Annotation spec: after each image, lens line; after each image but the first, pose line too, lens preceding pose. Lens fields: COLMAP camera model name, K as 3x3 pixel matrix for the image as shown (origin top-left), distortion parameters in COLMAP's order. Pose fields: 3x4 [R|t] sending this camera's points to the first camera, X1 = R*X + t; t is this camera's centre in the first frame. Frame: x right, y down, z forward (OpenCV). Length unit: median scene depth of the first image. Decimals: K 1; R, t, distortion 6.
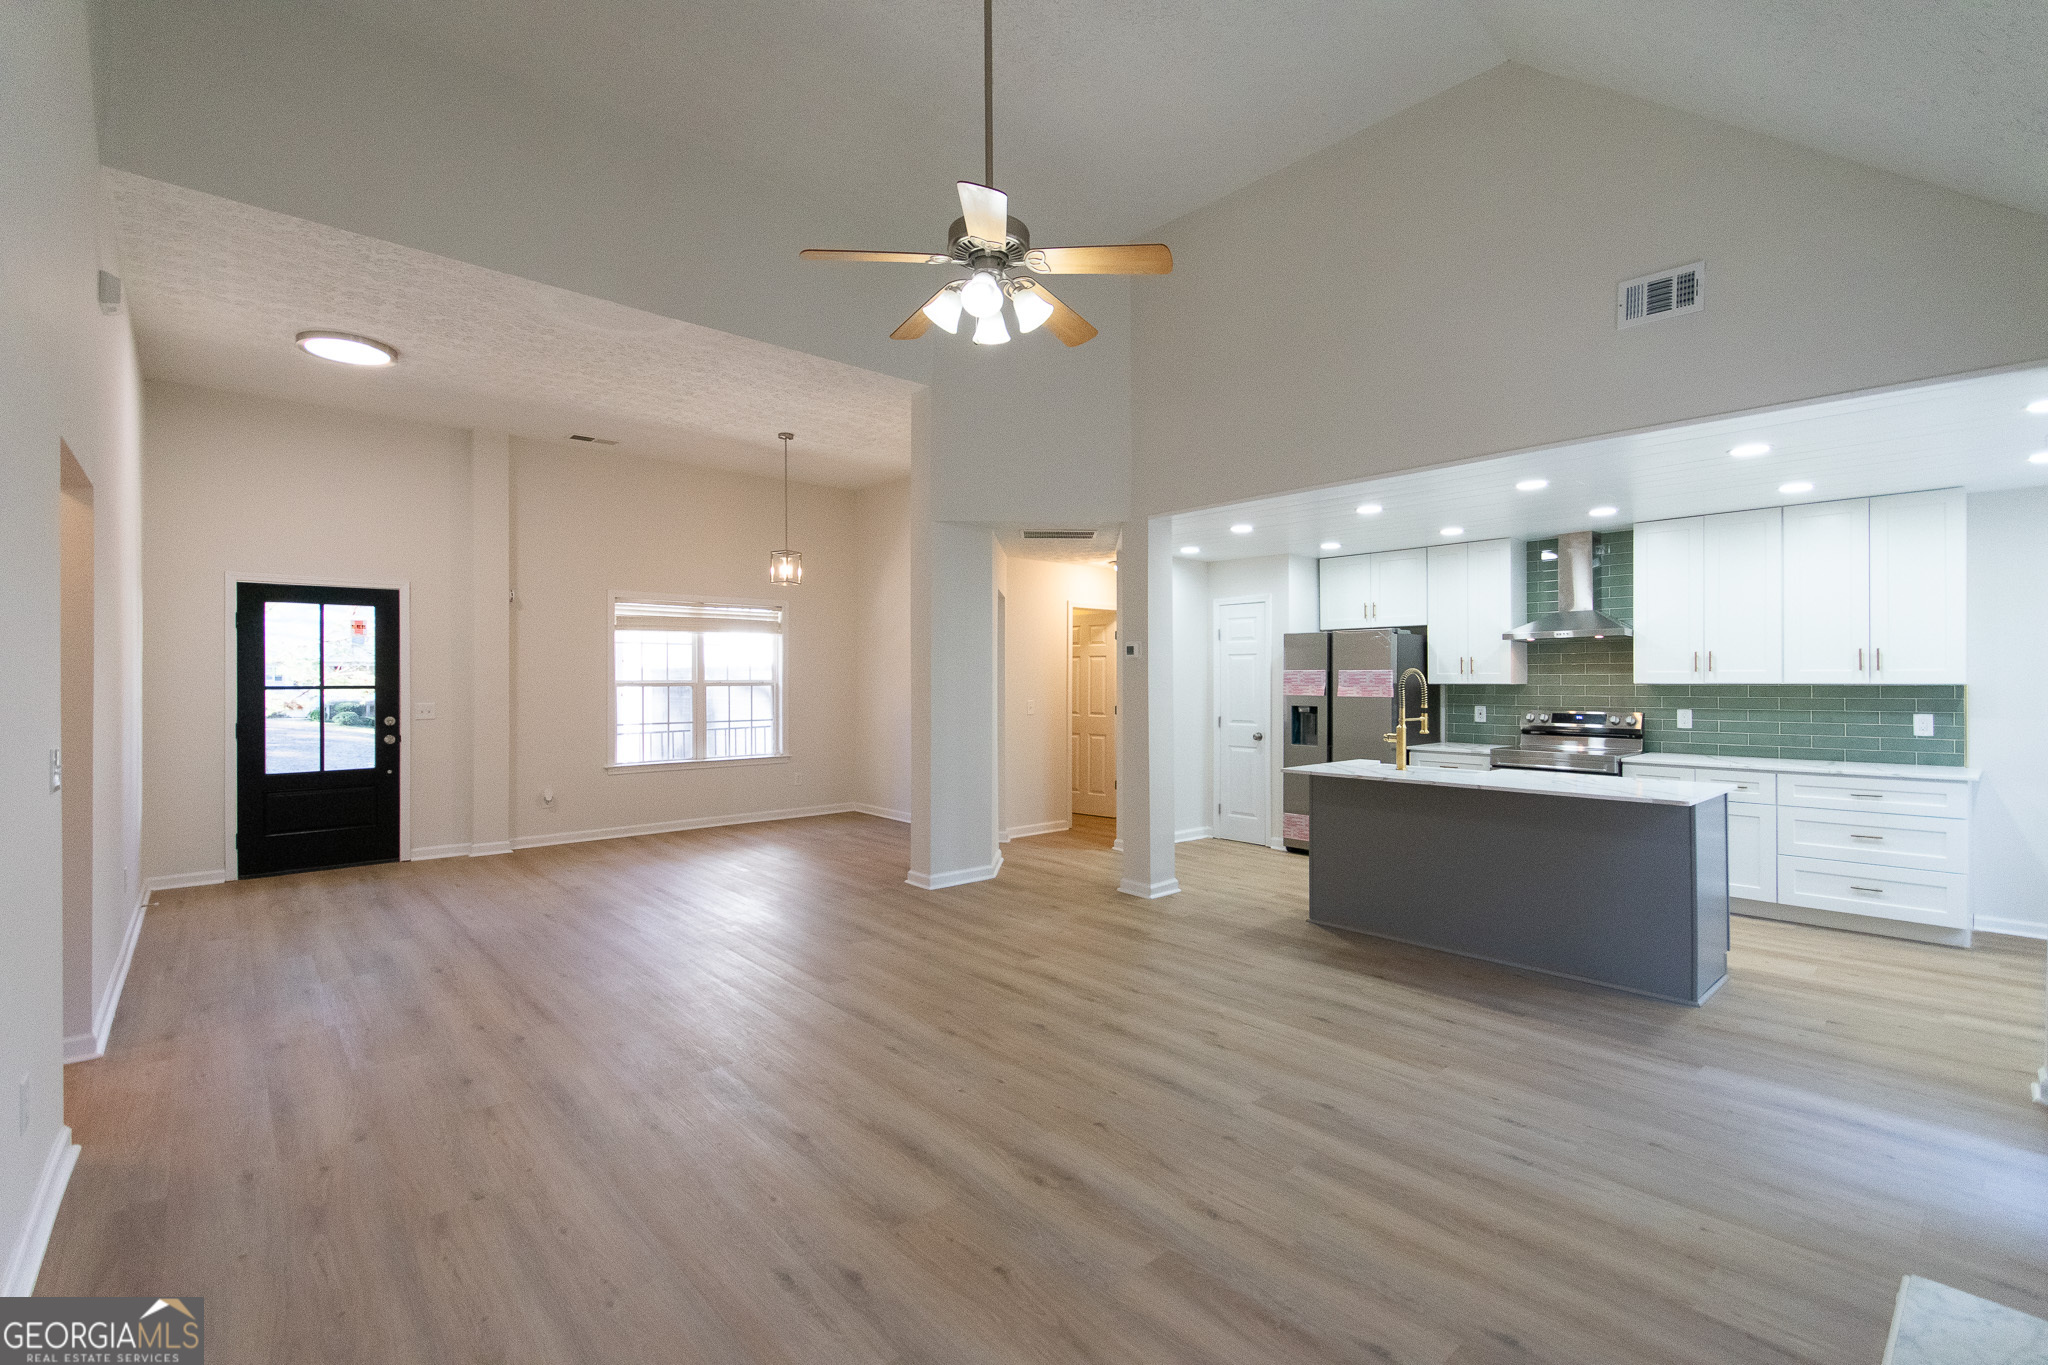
lens RADIAL K [[901.2, 0, 1025.5], [0, 901.2, 667.4], [0, 0, 1]] dist [0.002301, 0.000243]
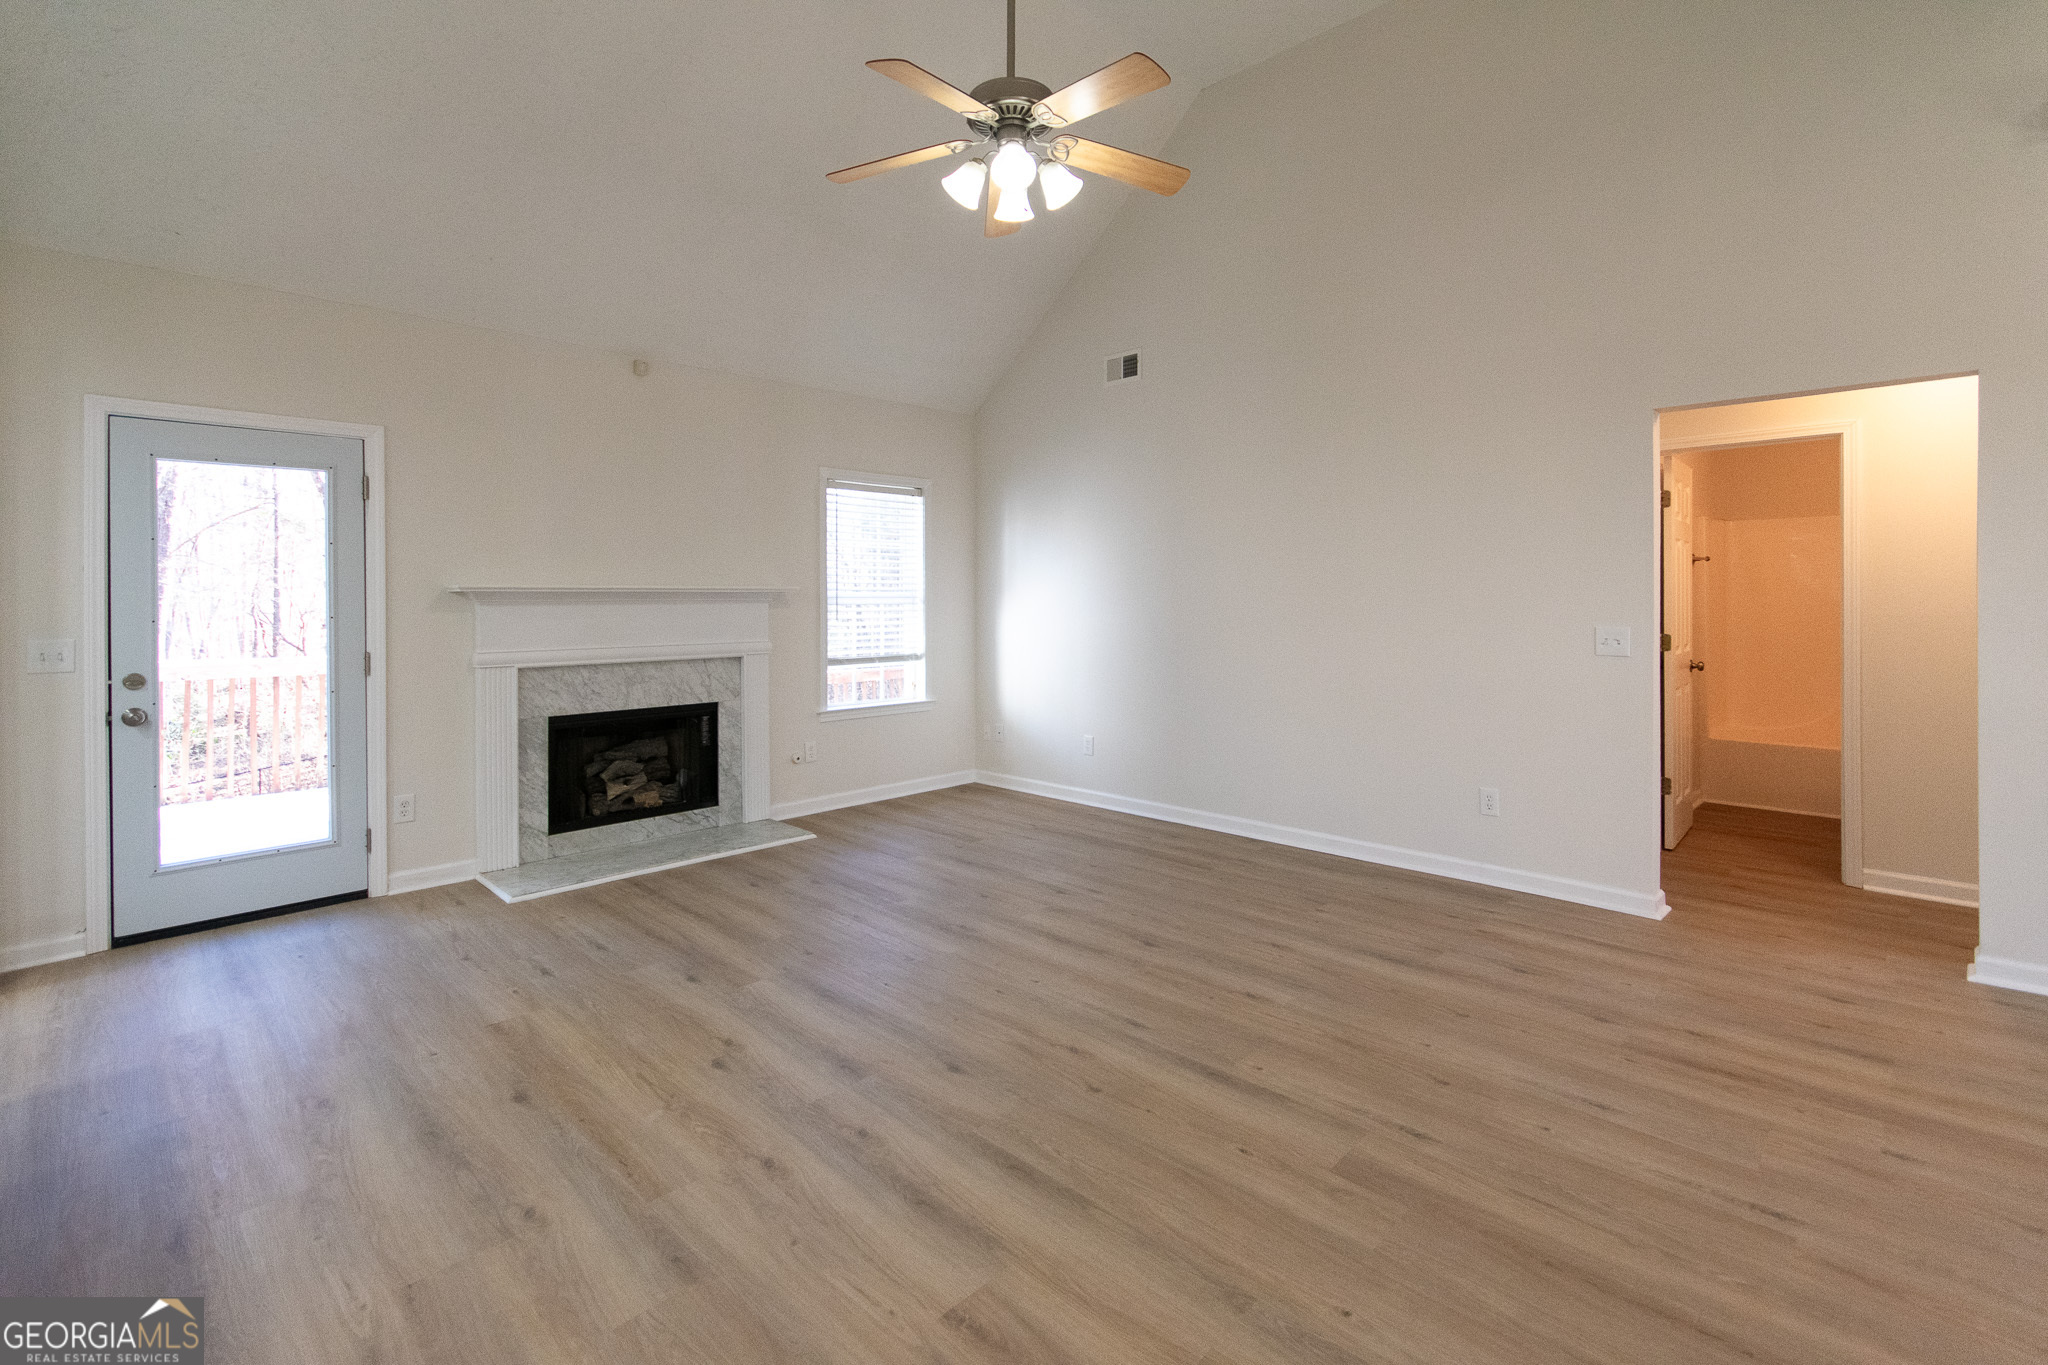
lens RADIAL K [[932.5, 0, 1028.1], [0, 932.5, 599.3], [0, 0, 1]] dist [0.004532, 0.000475]
pose [[-0.997986, 0.006428, -0.063111, 0.001209], [0.007337, 0.999872, -0.014187, 0.023837], [0.063012, -0.014622, -0.997906, 0.994791]]
